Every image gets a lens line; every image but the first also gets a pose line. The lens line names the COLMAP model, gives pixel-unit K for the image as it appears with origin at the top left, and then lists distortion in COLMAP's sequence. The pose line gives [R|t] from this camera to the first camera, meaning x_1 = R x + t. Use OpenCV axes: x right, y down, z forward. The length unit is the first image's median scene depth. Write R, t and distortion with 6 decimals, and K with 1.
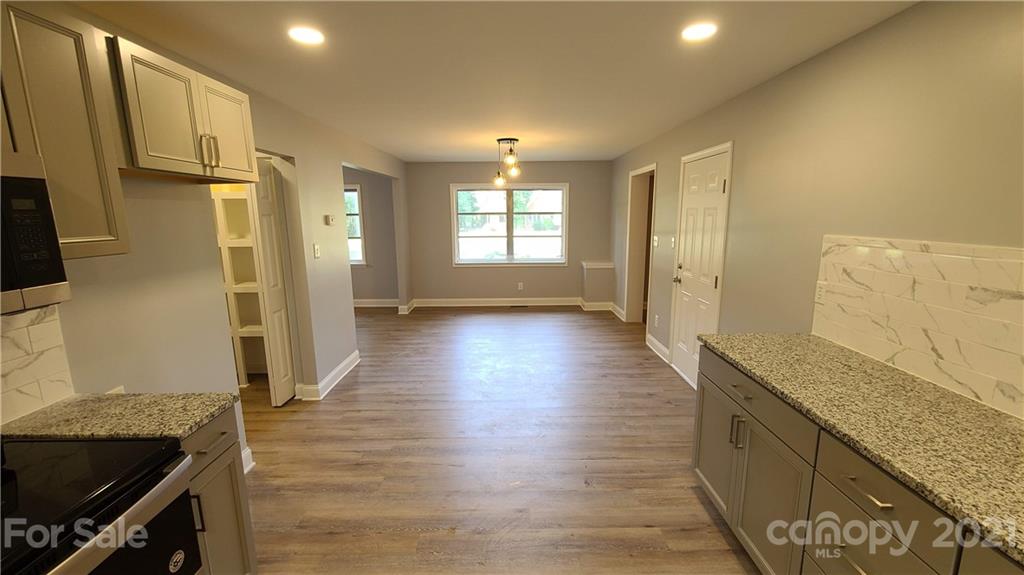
lens RADIAL K [[419.0, 0, 512.1], [0, 419.0, 290.4], [0, 0, 1]] dist [0.002061, -0.003889]
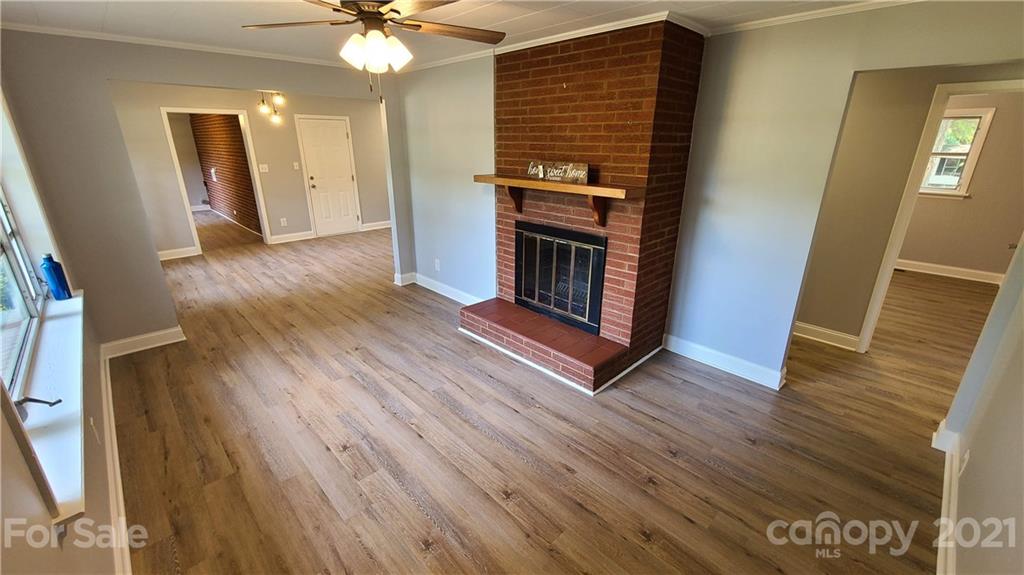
lens RADIAL K [[419.0, 0, 512.1], [0, 419.0, 290.4], [0, 0, 1]] dist [0.002061, -0.003889]
pose [[-0.691756, -0.236003, 0.682478, -2.347116], [0.134936, 0.886198, 0.443221, -0.478591], [-0.709413, 0.398692, -0.581187, 2.473661]]
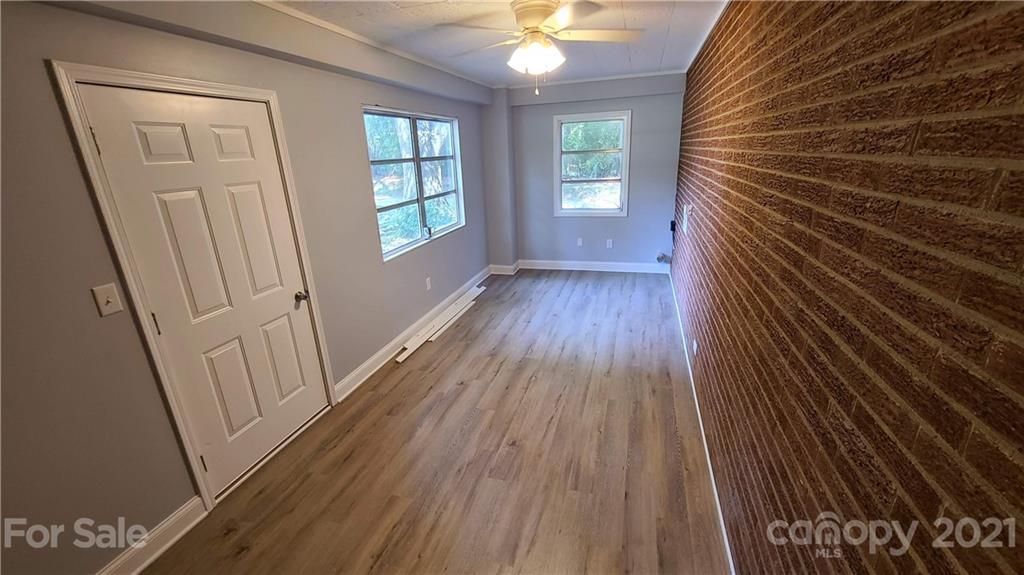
lens RADIAL K [[419.0, 0, 512.1], [0, 419.0, 290.4], [0, 0, 1]] dist [0.002061, -0.003889]
pose [[0.287859, -0.306045, 0.907454, 0.639089], [0.211629, 0.944465, 0.251395, -0.368364], [-0.933997, 0.119677, 0.336641, 1.884419]]
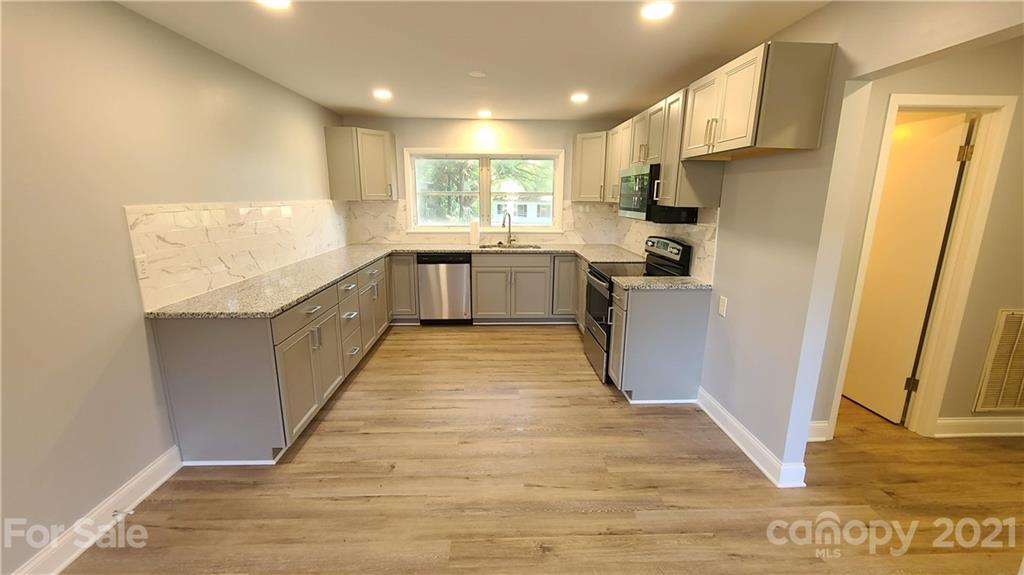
lens RADIAL K [[419.0, 0, 512.1], [0, 419.0, 290.4], [0, 0, 1]] dist [0.002061, -0.003889]
pose [[-0.999270, 0.009873, -0.036903, -0.059498], [-0.005553, 0.918219, 0.396034, -0.272246], [0.037795, 0.395949, -0.917494, 1.597574]]
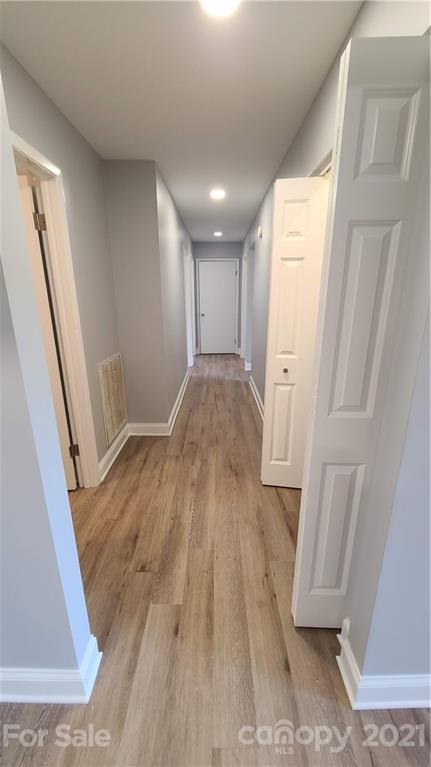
lens RADIAL K [[313.8, 0, 212.9], [0, 313.8, 384.7], [0, 0, 1]] dist [0.002061, -0.003889]
pose [[-0.010244, 0.293077, -0.956034, -0.346692], [-0.183084, 0.939372, 0.289931, -0.125390], [0.983044, 0.178004, 0.044035, 1.077662]]
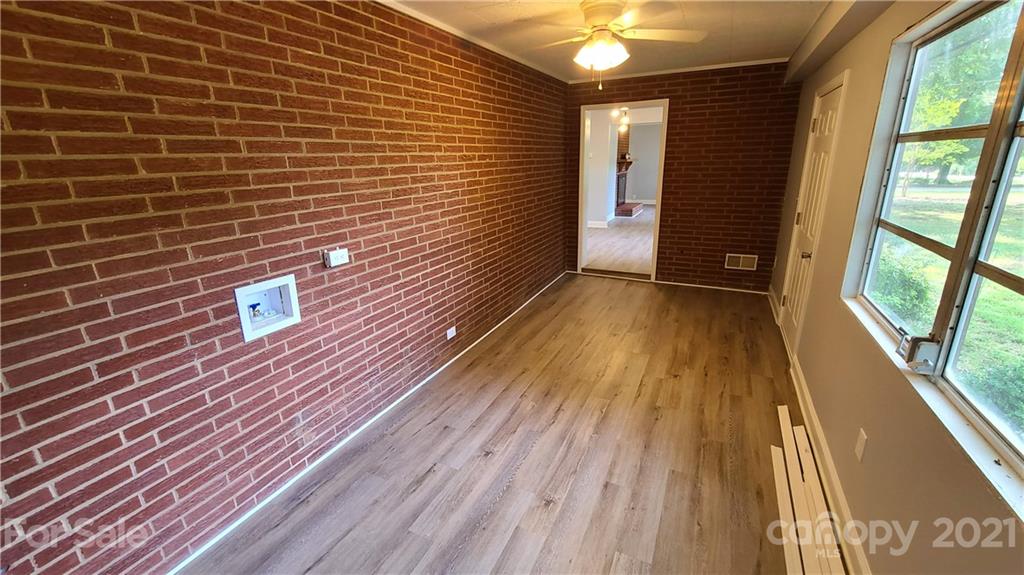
lens RADIAL K [[419.0, 0, 512.1], [0, 419.0, 290.4], [0, 0, 1]] dist [0.002061, -0.003889]
pose [[-0.439907, 0.290425, -0.849786, 2.775026], [-0.131851, 0.915121, 0.381009, -0.452280], [0.888312, 0.279654, -0.364275, 2.420740]]
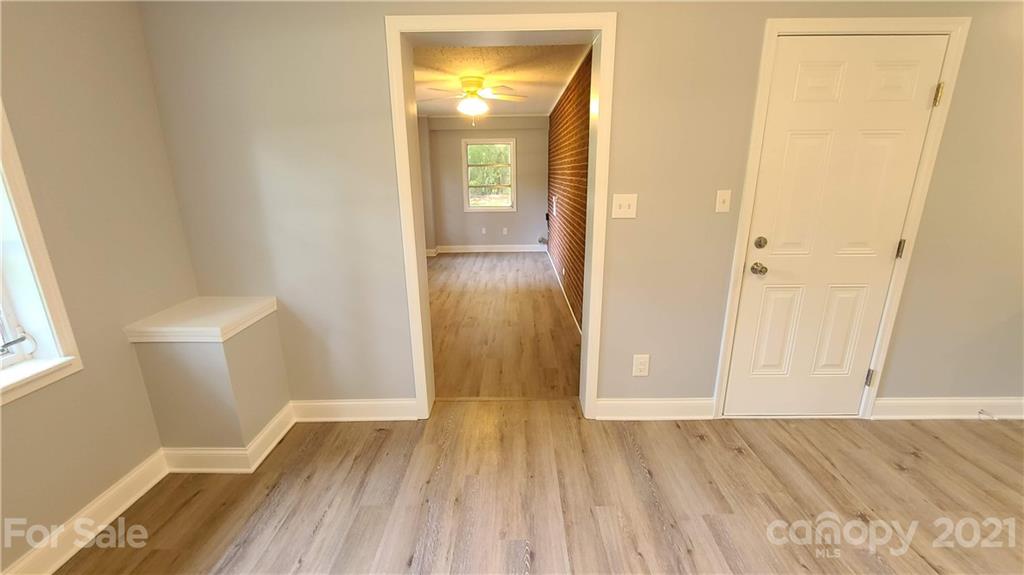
lens RADIAL K [[419.0, 0, 512.1], [0, 419.0, 290.4], [0, 0, 1]] dist [0.002061, -0.003889]
pose [[0.011902, -0.263187, 0.964671, -0.214140], [0.189917, 0.947774, 0.256234, -0.304285], [-0.981728, 0.180158, 0.061265, 1.959844]]
